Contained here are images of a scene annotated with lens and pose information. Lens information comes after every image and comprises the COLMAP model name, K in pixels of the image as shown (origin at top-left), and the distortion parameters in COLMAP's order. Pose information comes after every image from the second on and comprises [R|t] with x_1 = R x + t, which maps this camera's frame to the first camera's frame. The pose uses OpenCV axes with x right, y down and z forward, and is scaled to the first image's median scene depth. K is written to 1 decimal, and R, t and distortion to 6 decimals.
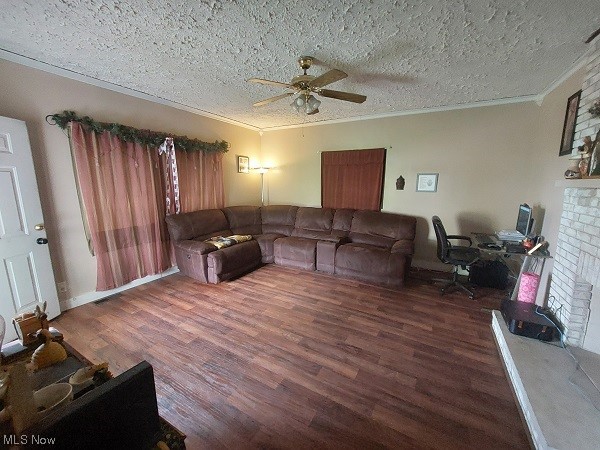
lens RADIAL K [[241.0, 0, 300.6], [0, 241.0, 226.1], [0, 0, 1]] dist [-0.009621, -0.000305]
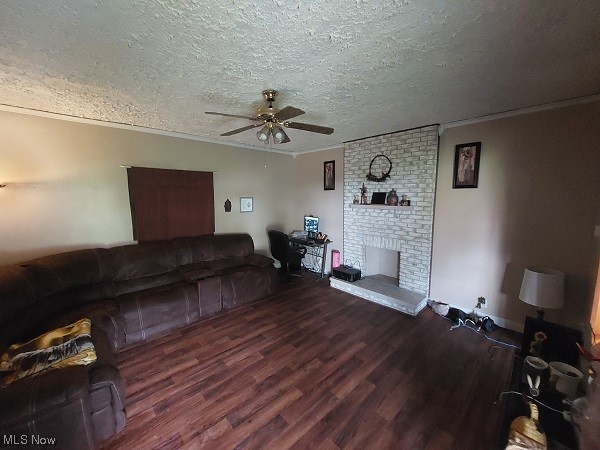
lens RADIAL K [[241.0, 0, 301.9], [0, 241.0, 222.6], [0, 0, 1]] dist [-0.009621, -0.000305]
pose [[0.296402, -0.120859, 0.947385, -0.709036], [0.171623, 0.982554, 0.071651, -0.166144], [-0.939517, 0.141355, 0.311973, 0.473294]]
